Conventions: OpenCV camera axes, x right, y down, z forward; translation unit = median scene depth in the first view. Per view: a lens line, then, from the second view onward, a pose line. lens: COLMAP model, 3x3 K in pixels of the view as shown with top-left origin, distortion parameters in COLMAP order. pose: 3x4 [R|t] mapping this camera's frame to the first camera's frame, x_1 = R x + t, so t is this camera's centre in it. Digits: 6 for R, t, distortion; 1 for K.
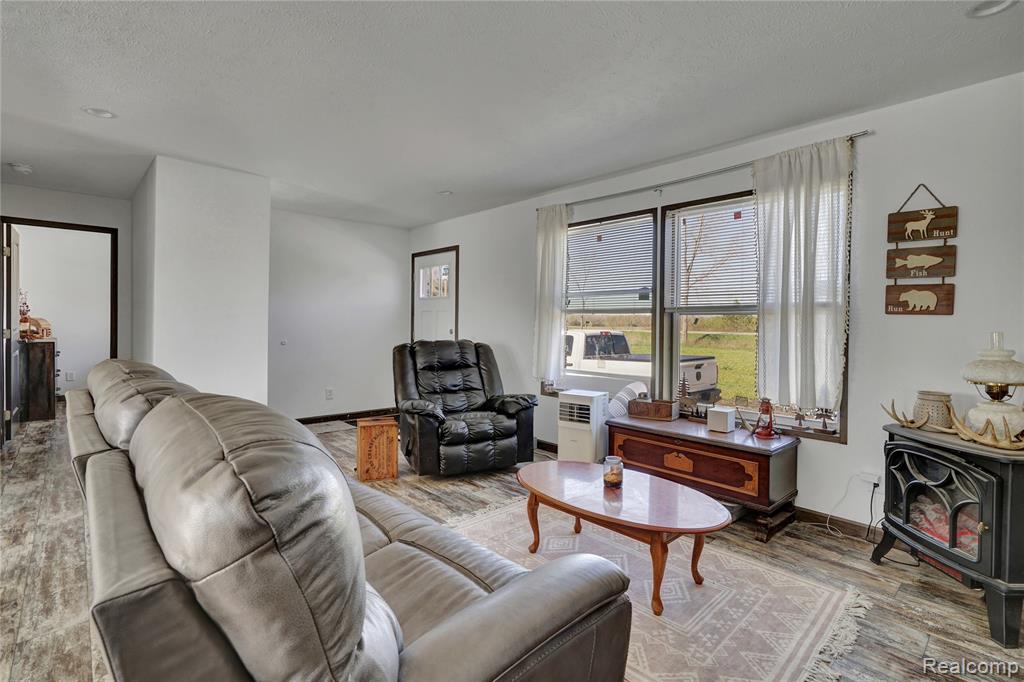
lens RADIAL K [[457.7, 0, 513.2], [0, 457.7, 326.5], [0, 0, 1]] dist [-0.019002, 0.000037]
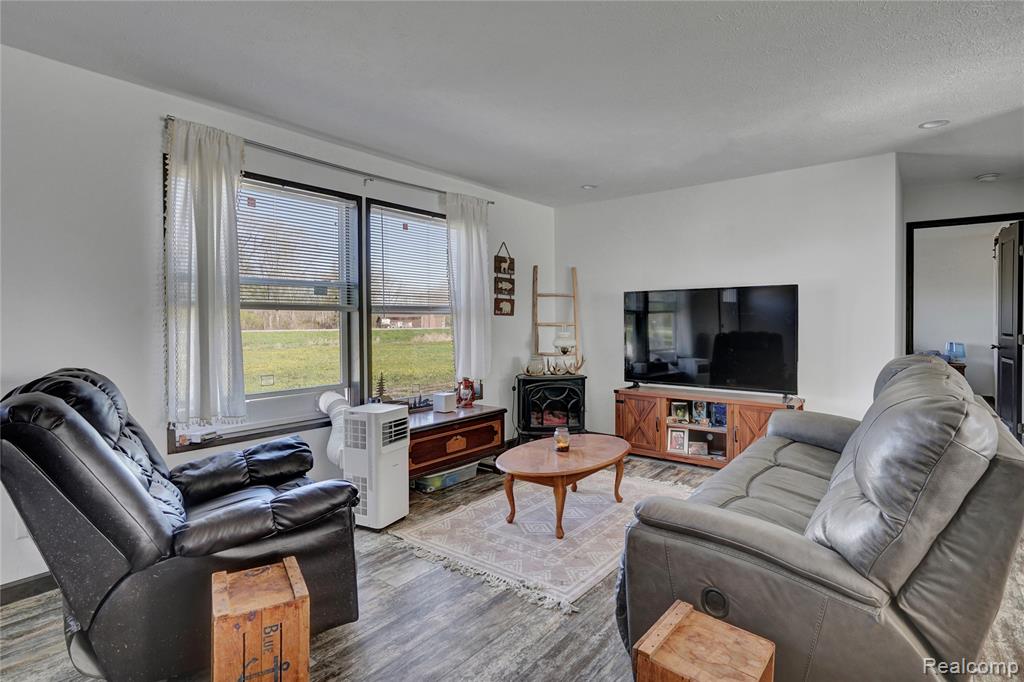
lens RADIAL K [[542.8, 0, 514.1], [0, 542.8, 320.6], [0, 0, 1]] dist [0.002974, 0.000332]
pose [[-0.170101, -0.005139, 0.985413, -1.178606], [0.016172, 0.999837, 0.008006, -0.022349], [-0.985294, 0.017298, -0.169991, 1.287029]]
